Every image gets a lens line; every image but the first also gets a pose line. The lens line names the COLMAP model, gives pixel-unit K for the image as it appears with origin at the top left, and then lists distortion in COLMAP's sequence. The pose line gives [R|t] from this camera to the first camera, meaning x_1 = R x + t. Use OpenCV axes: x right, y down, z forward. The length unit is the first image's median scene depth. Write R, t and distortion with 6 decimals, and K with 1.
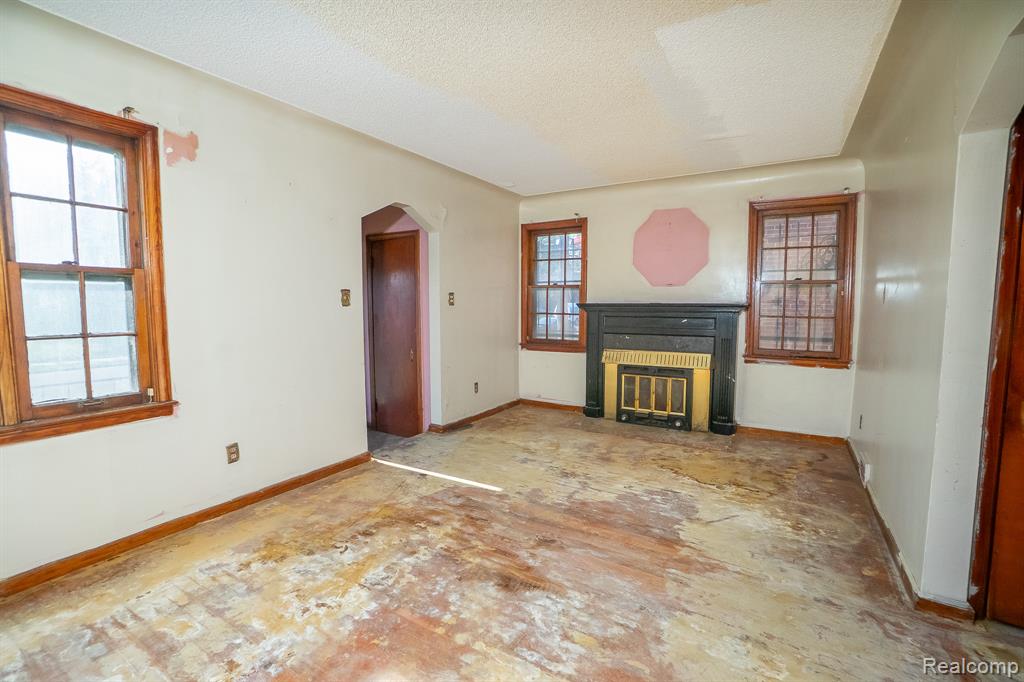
lens RADIAL K [[454.4, 0, 513.5], [0, 454.4, 341.0], [0, 0, 1]] dist [-0.072396, 0.025729]
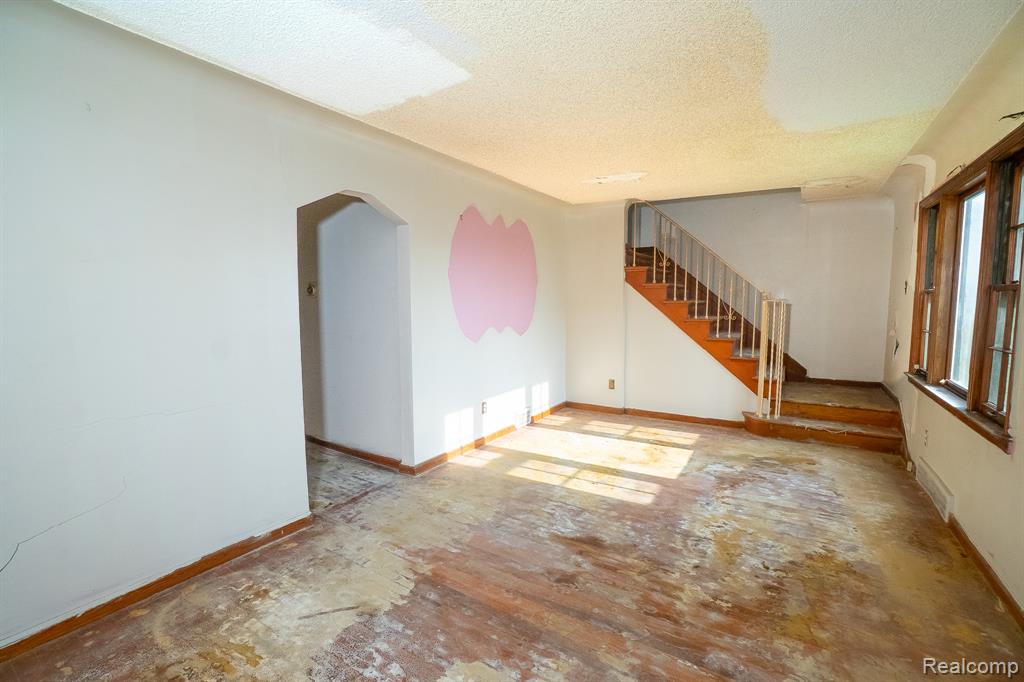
lens RADIAL K [[457.9, 0, 501.7], [0, 457.9, 341.2], [0, 0, 1]] dist [-0.077670, 0.026631]
pose [[-0.998867, -0.001246, 0.047567, 0.169965], [0.007020, 0.984862, 0.173197, -0.209879], [-0.047063, 0.173335, -0.983738, 1.926791]]
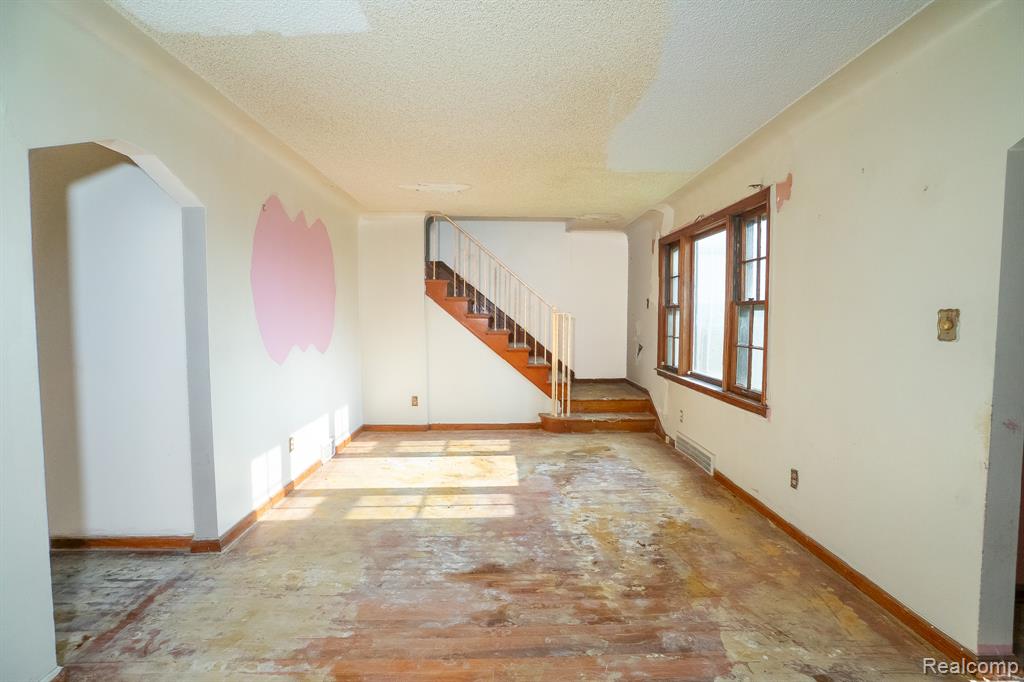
lens RADIAL K [[454.4, 0, 513.5], [0, 454.4, 341.0], [0, 0, 1]] dist [-0.072396, 0.025729]
pose [[-0.845558, 0.029415, -0.533073, 0.493473], [-0.044426, 0.991142, 0.125159, -0.176644], [0.532033, 0.129511, -0.836760, 1.720082]]
